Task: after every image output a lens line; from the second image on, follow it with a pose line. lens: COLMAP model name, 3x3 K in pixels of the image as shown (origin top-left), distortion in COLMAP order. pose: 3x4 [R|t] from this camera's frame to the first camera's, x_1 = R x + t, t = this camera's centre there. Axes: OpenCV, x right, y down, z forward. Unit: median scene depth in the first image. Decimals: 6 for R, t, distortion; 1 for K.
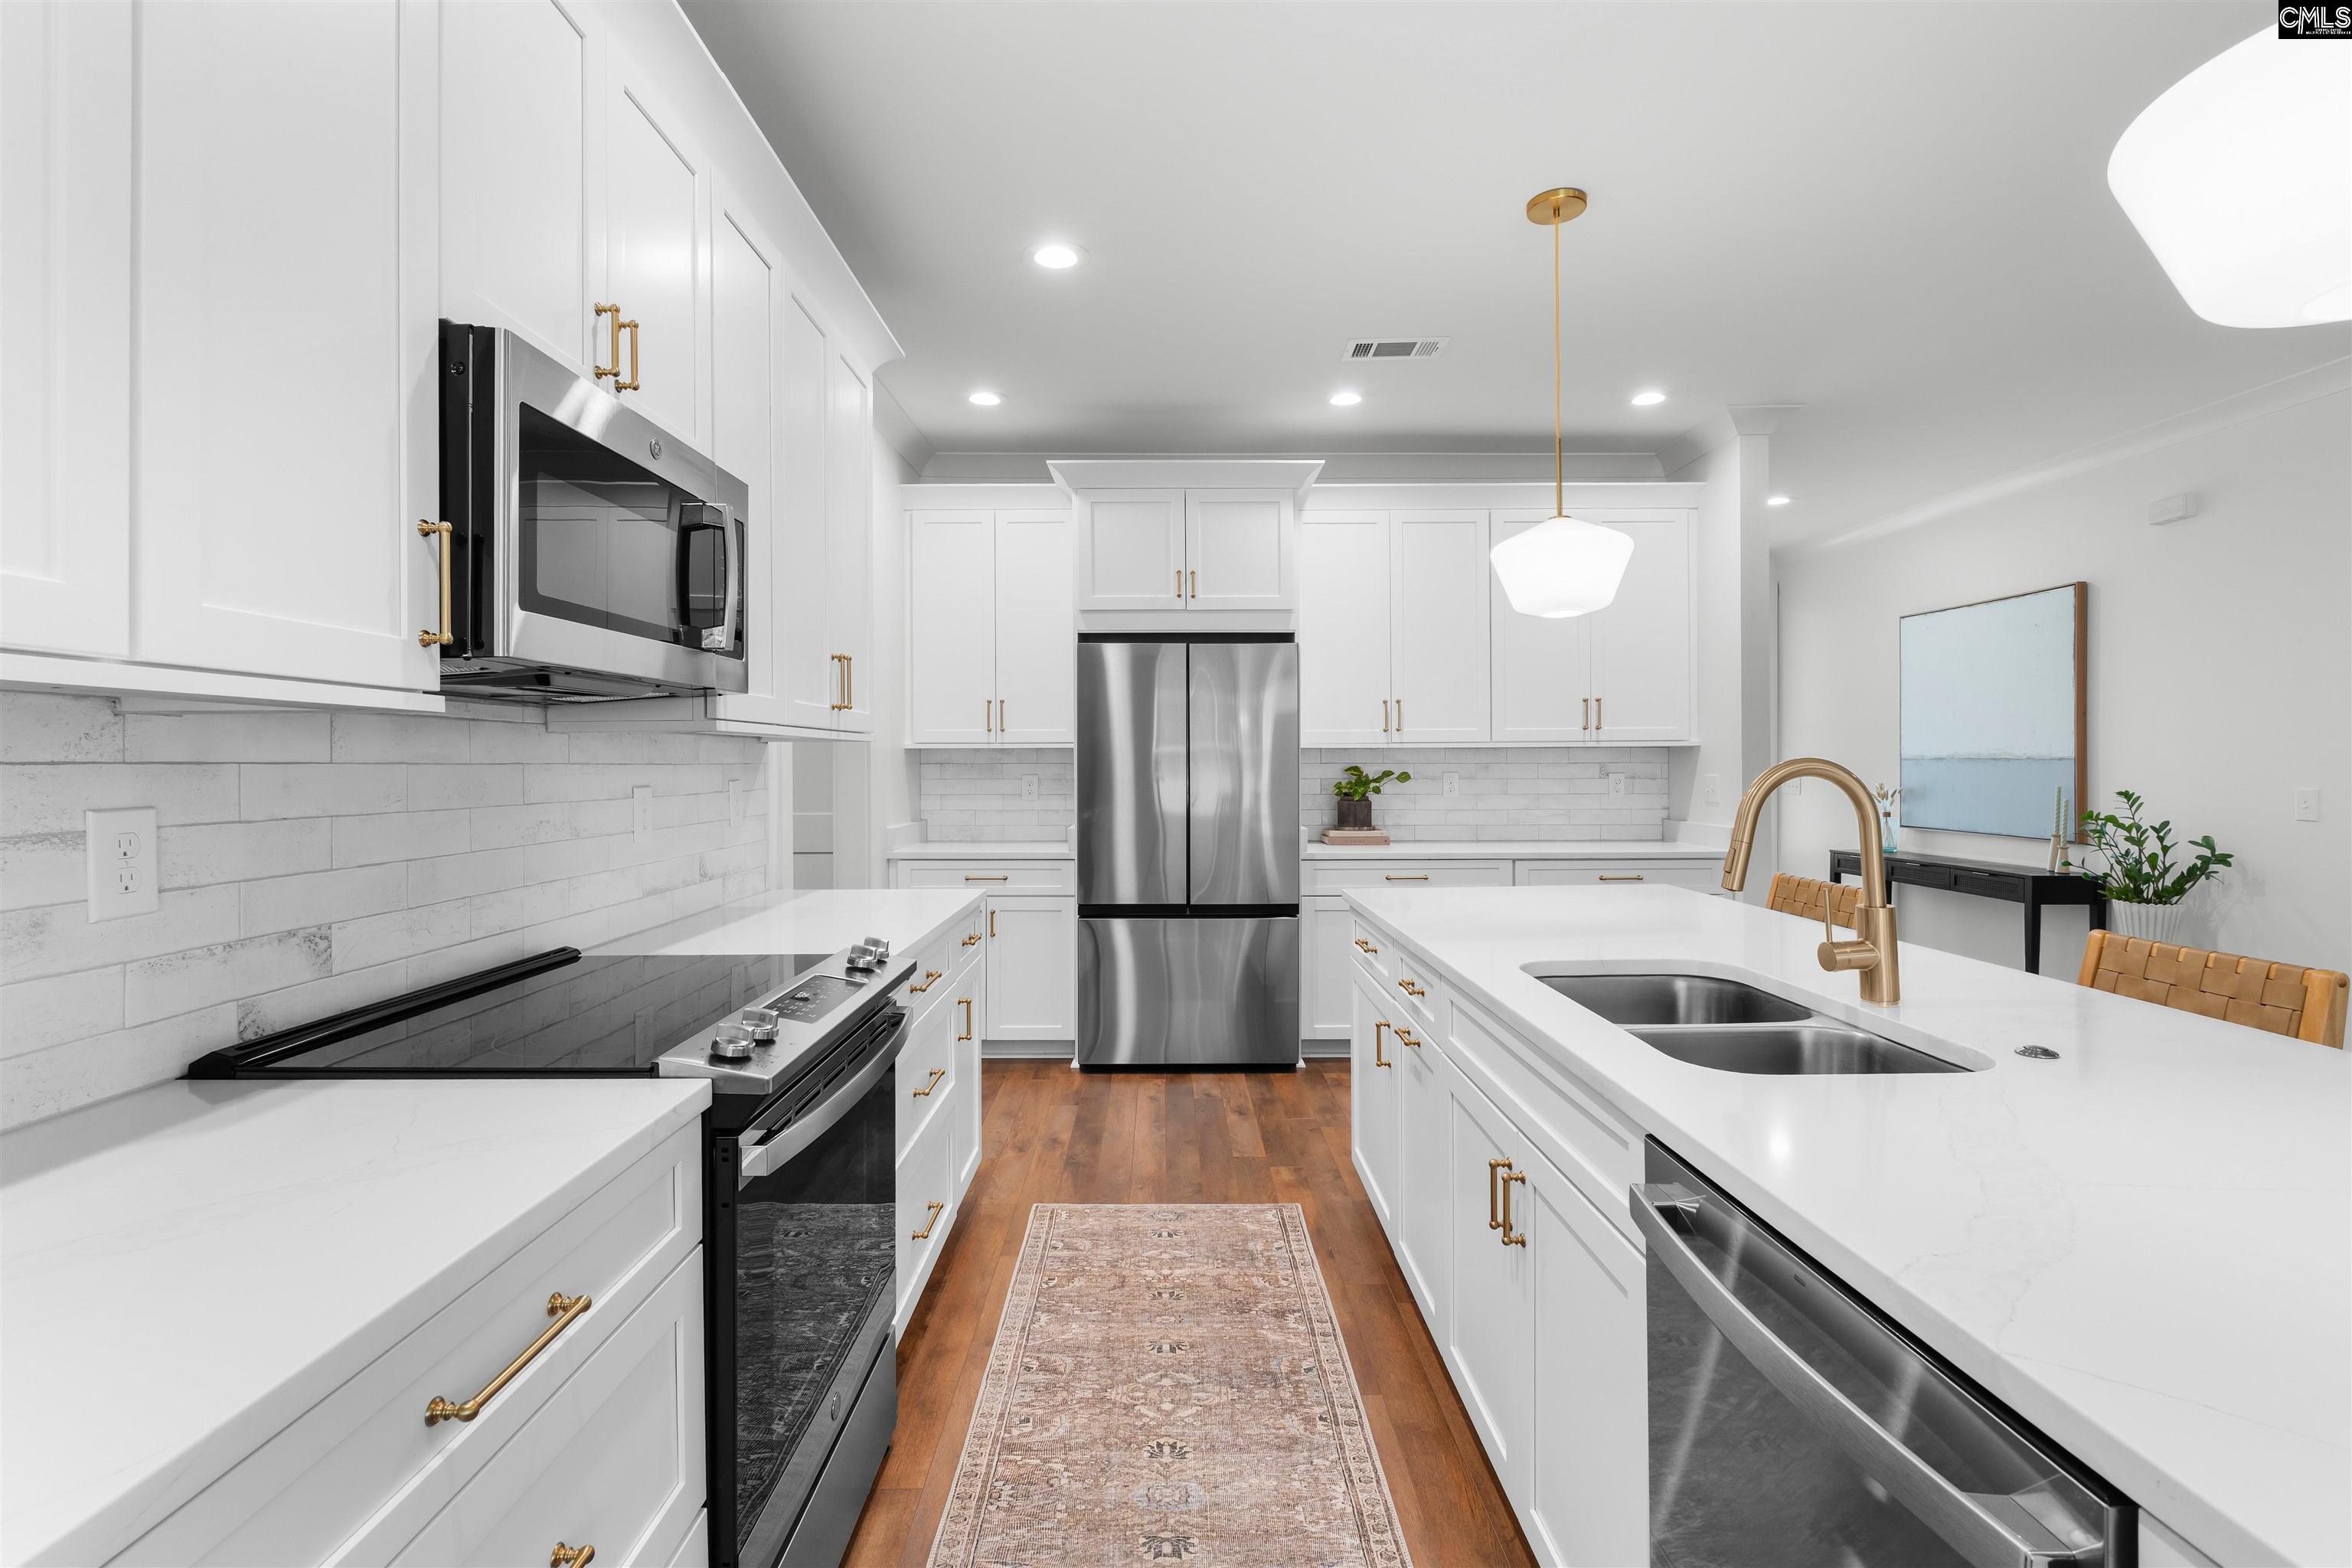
lens RADIAL K [[1084.6, 0, 1171.1], [0, 1084.6, 749.6], [0, 0, 1]] dist [-0.004133, -0.000069]
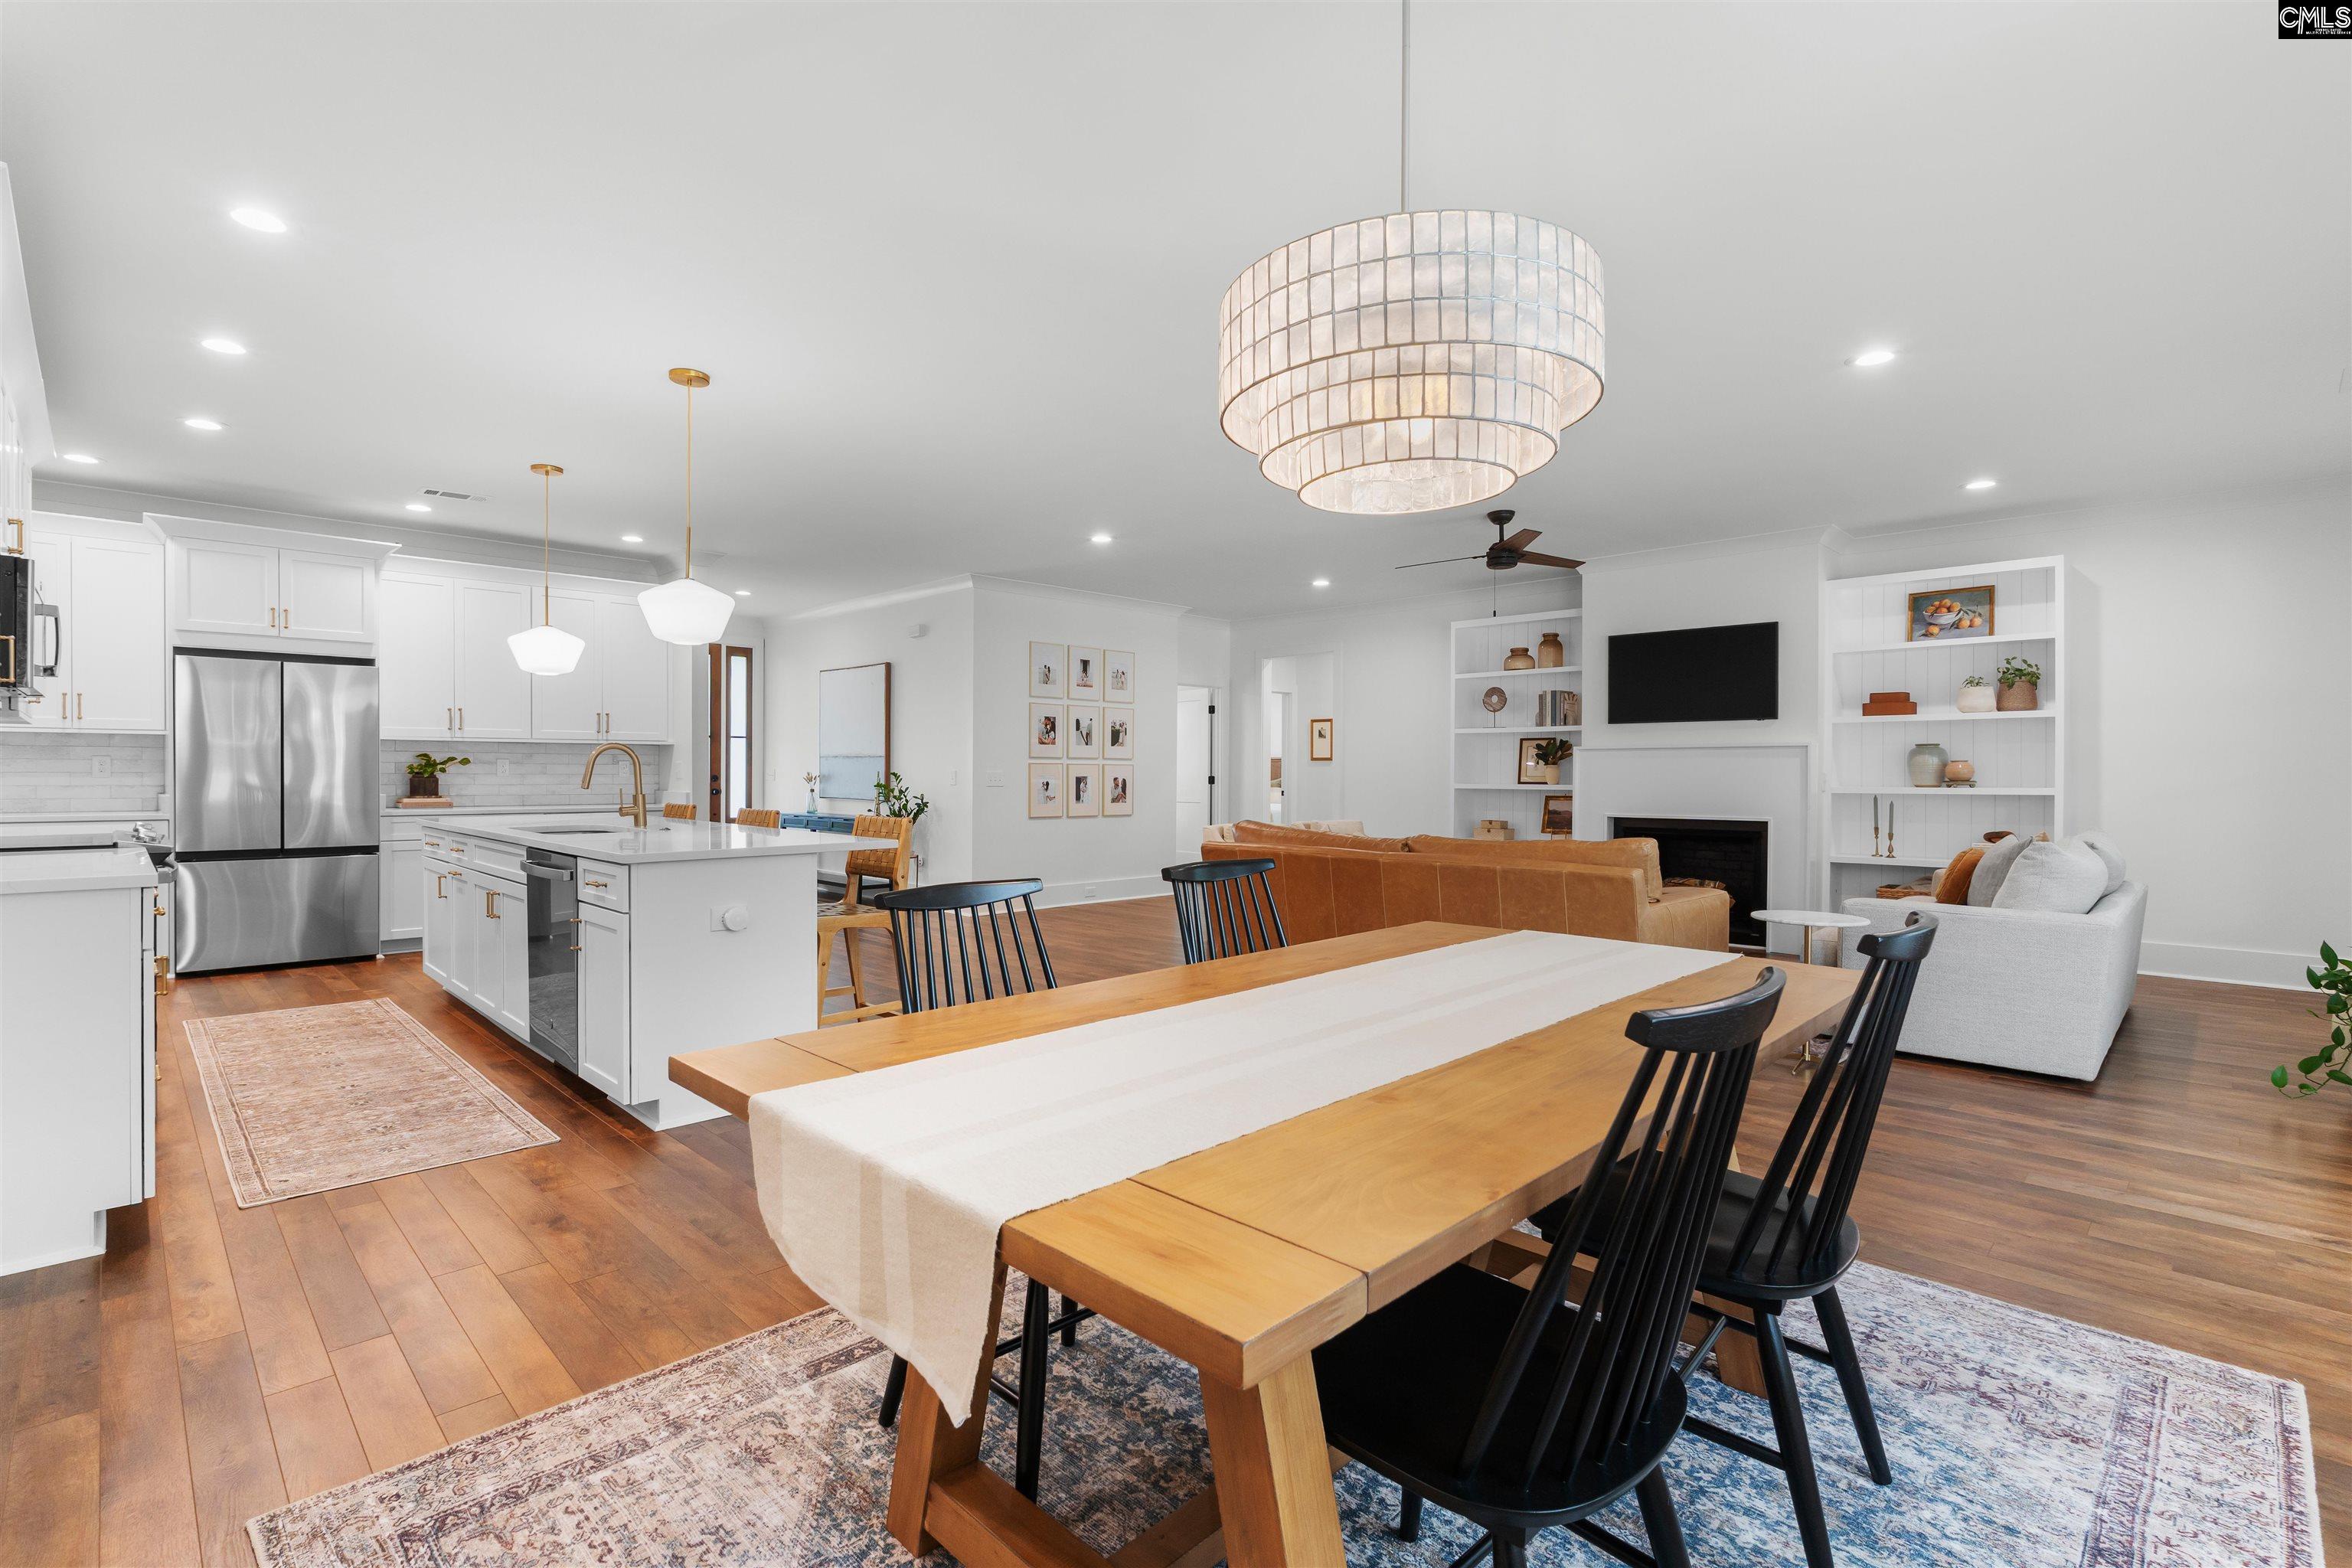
lens RADIAL K [[1074.1, 0, 1171.4], [0, 1074.1, 782.1], [0, 0, 1]] dist [-0.006853, 0.000204]
pose [[0.711385, -0.000829, 0.702802, -0.134344], [-0.015949, 0.999723, 0.017323, 0.014535], [-0.702621, -0.023532, 0.711175, -0.765661]]
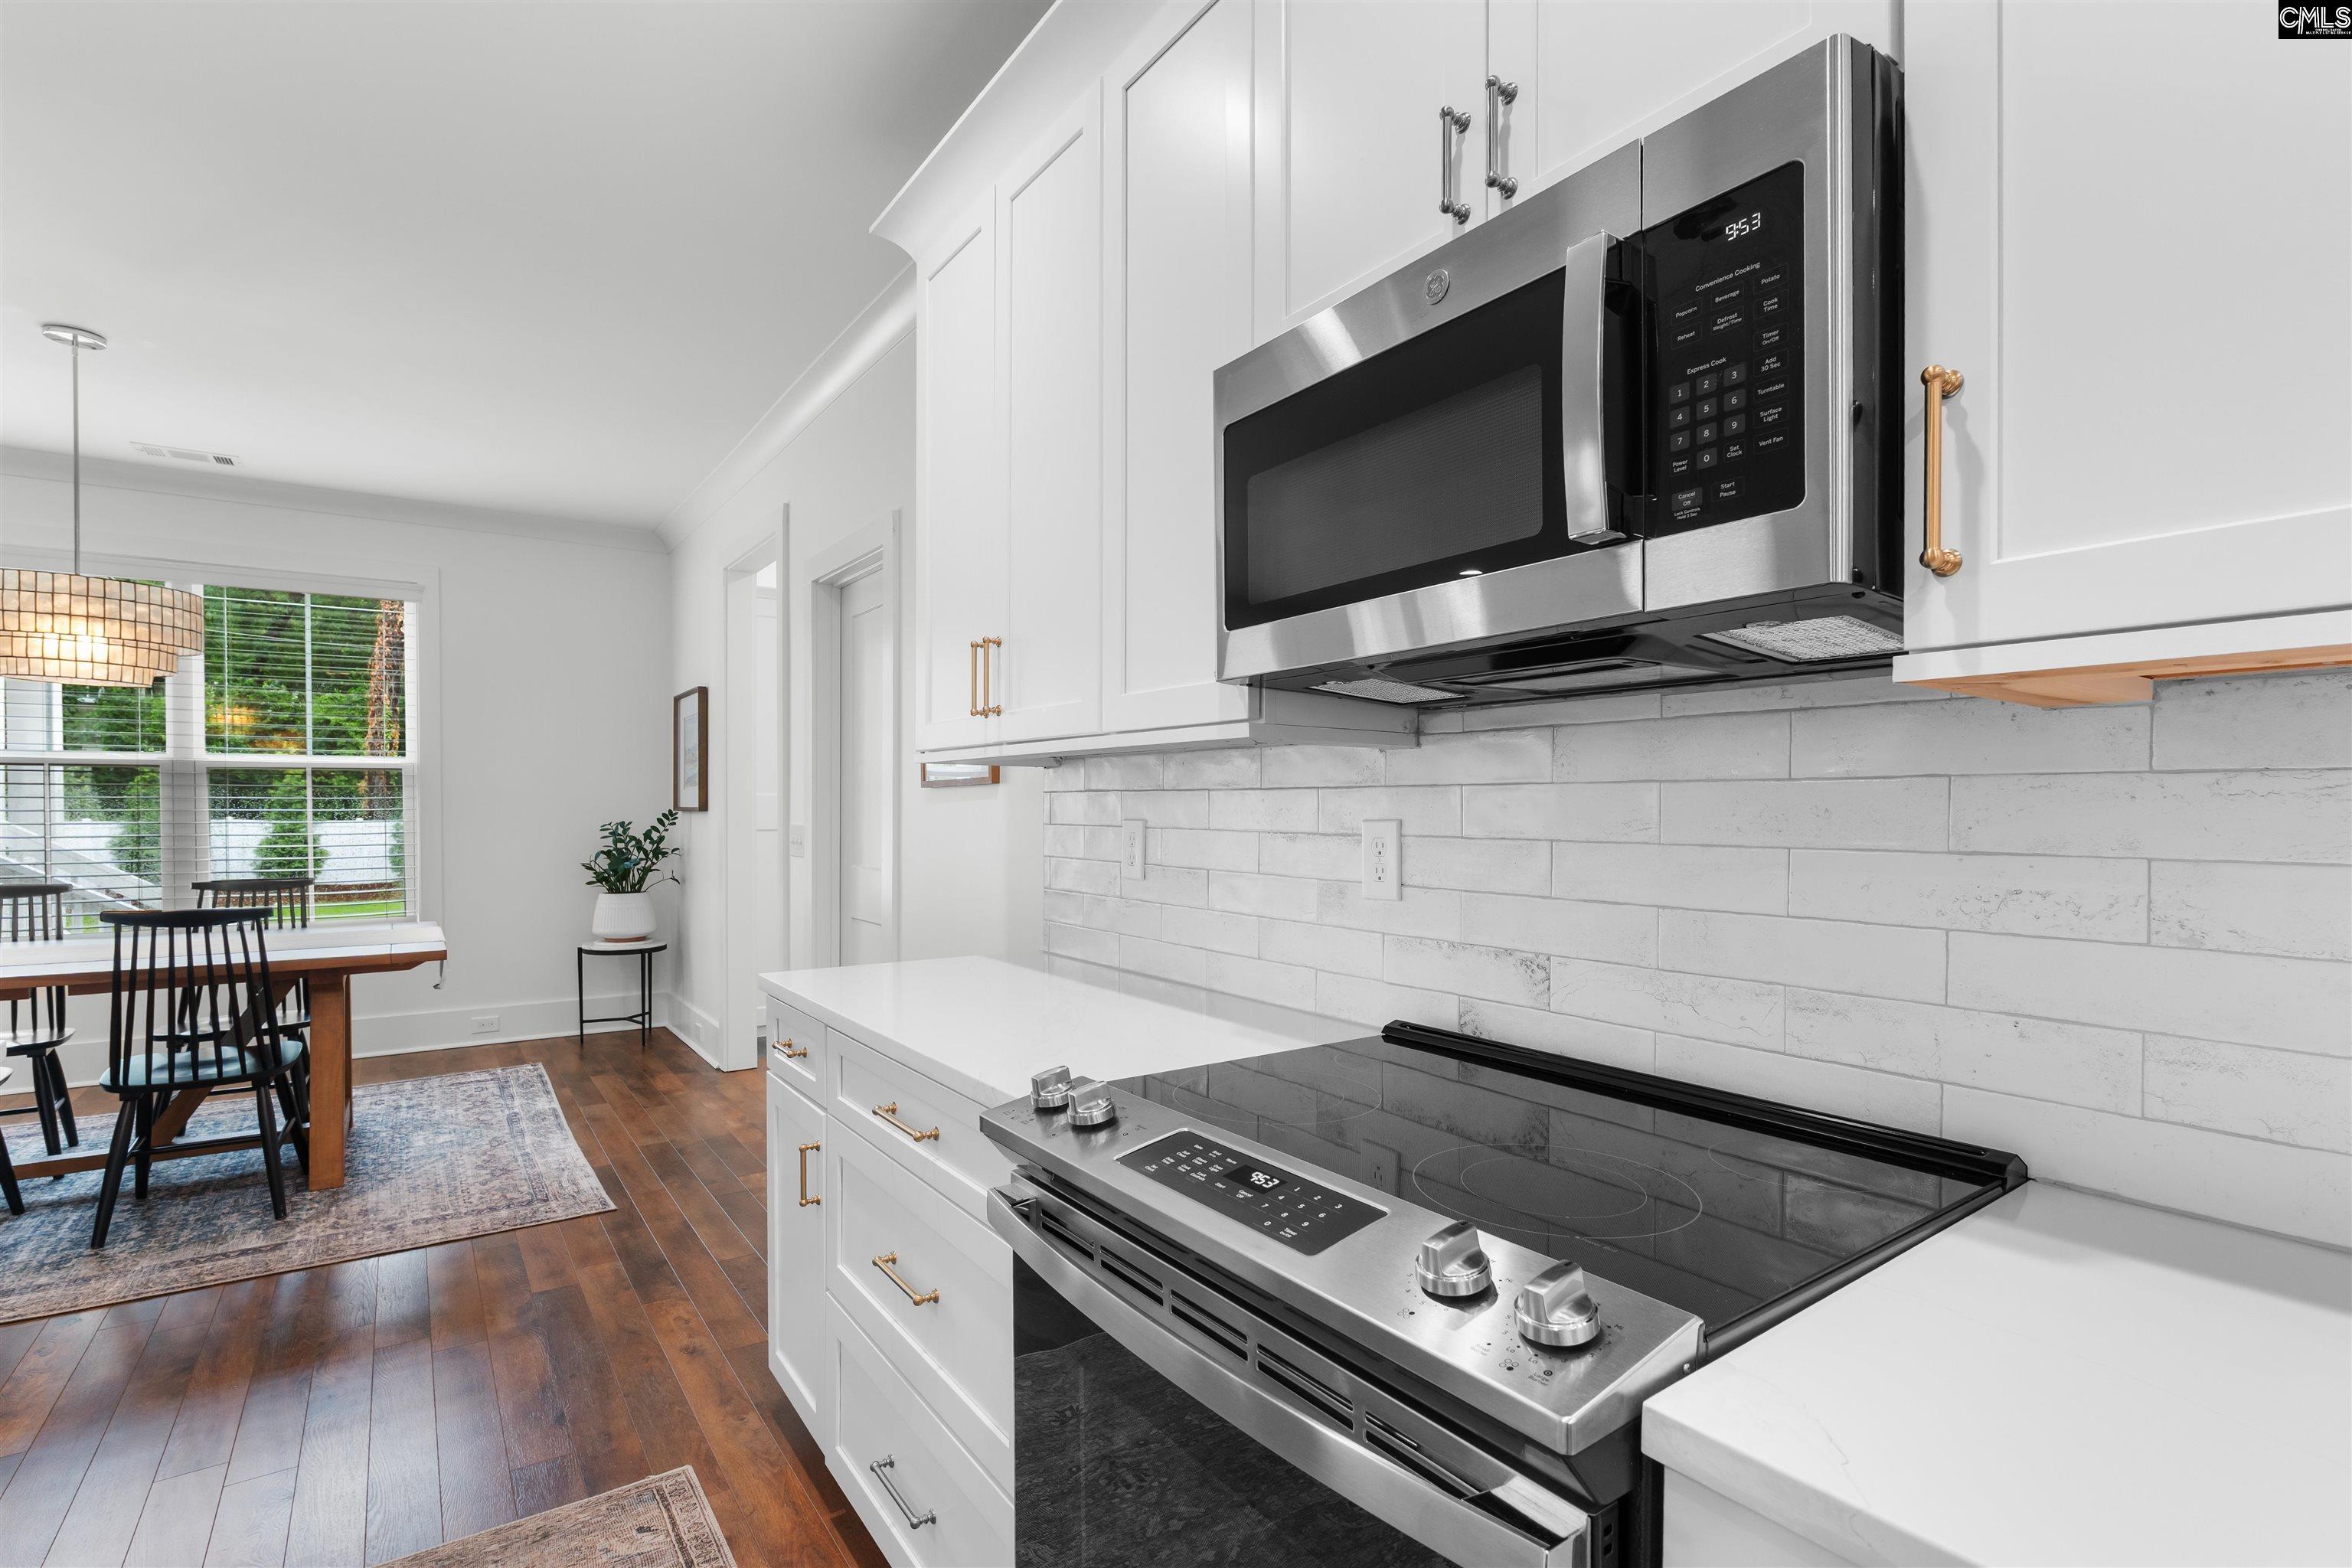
lens RADIAL K [[1086.9, 0, 1176.9], [0, 1086.9, 813.0], [0, 0, 1]] dist [-0.002010, -0.000128]
pose [[-0.816625, 0.001304, -0.577167, 0.009892], [0.005787, 0.999966, -0.005929, 0.013837], [0.577140, -0.008182, -0.816604, 0.526287]]
